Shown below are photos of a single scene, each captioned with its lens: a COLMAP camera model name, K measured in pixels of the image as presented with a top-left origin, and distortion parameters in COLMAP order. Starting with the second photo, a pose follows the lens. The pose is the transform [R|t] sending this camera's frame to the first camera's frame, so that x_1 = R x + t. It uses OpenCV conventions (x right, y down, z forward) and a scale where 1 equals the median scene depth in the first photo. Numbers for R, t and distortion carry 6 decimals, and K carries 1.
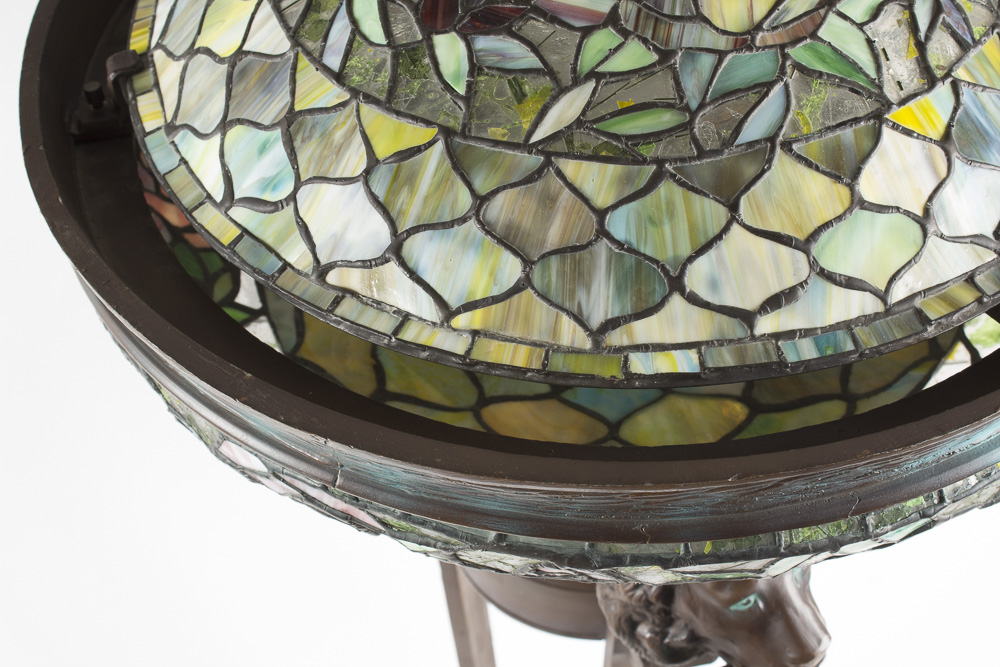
lens RADIAL K [[1509.4, 0, 499.3], [0, 1509.4, 335.1], [0, 0, 1]] dist [-0.031518, 0.000000]
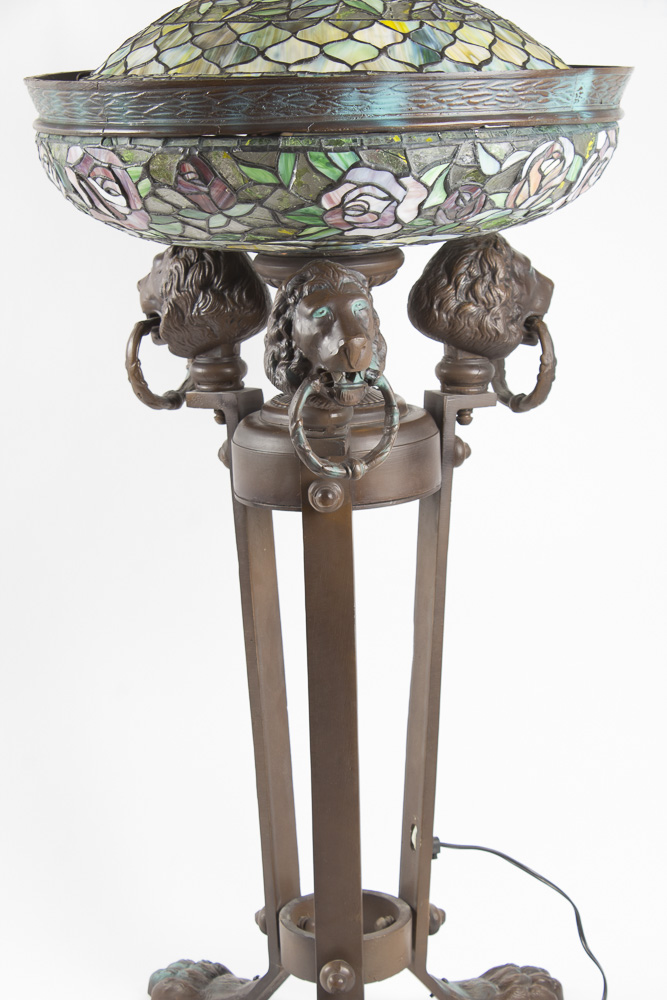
lens RADIAL K [[2261.9, 0, 352.8], [0, 2261.9, 518.8], [0, 0, 1]] dist [0.082293, 0.000000]
pose [[0.952637, 0.068755, -0.296236, 1.277703], [-0.222543, 0.821499, -0.524989, 2.251255], [0.207261, 0.566050, 0.797891, -1.279439]]
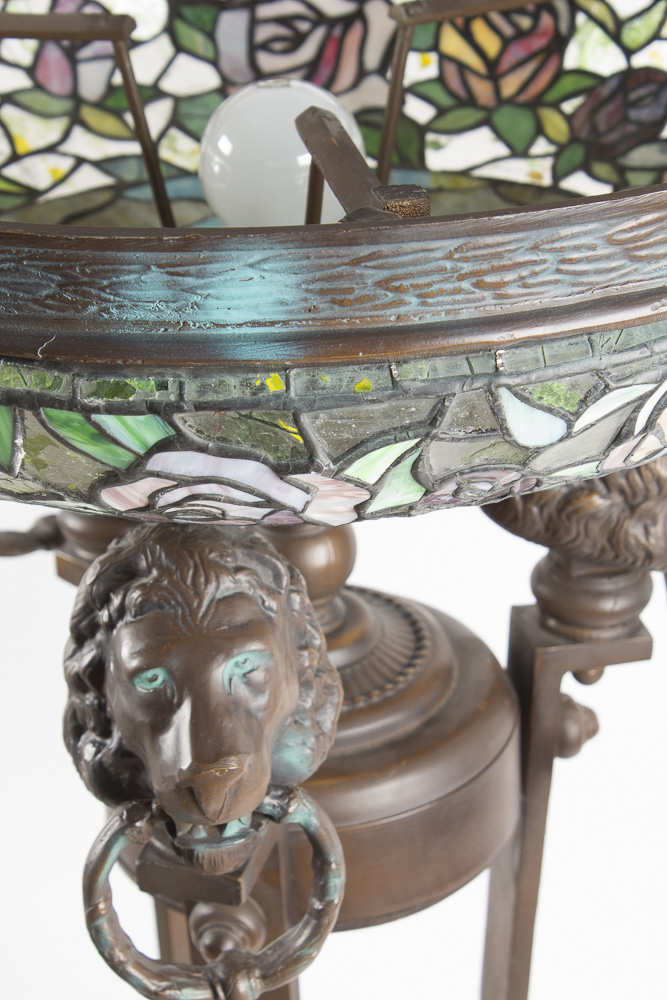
lens RADIAL K [[2261.9, 0, 334.9], [0, 2261.9, 503.8], [0, 0, 1]] dist [0.082293, 0.000000]
pose [[0.866958, 0.229281, -0.442508, 0.924188], [-0.358046, 0.904166, -0.232996, 0.417220], [0.346679, 0.360435, 0.865968, -0.009754]]
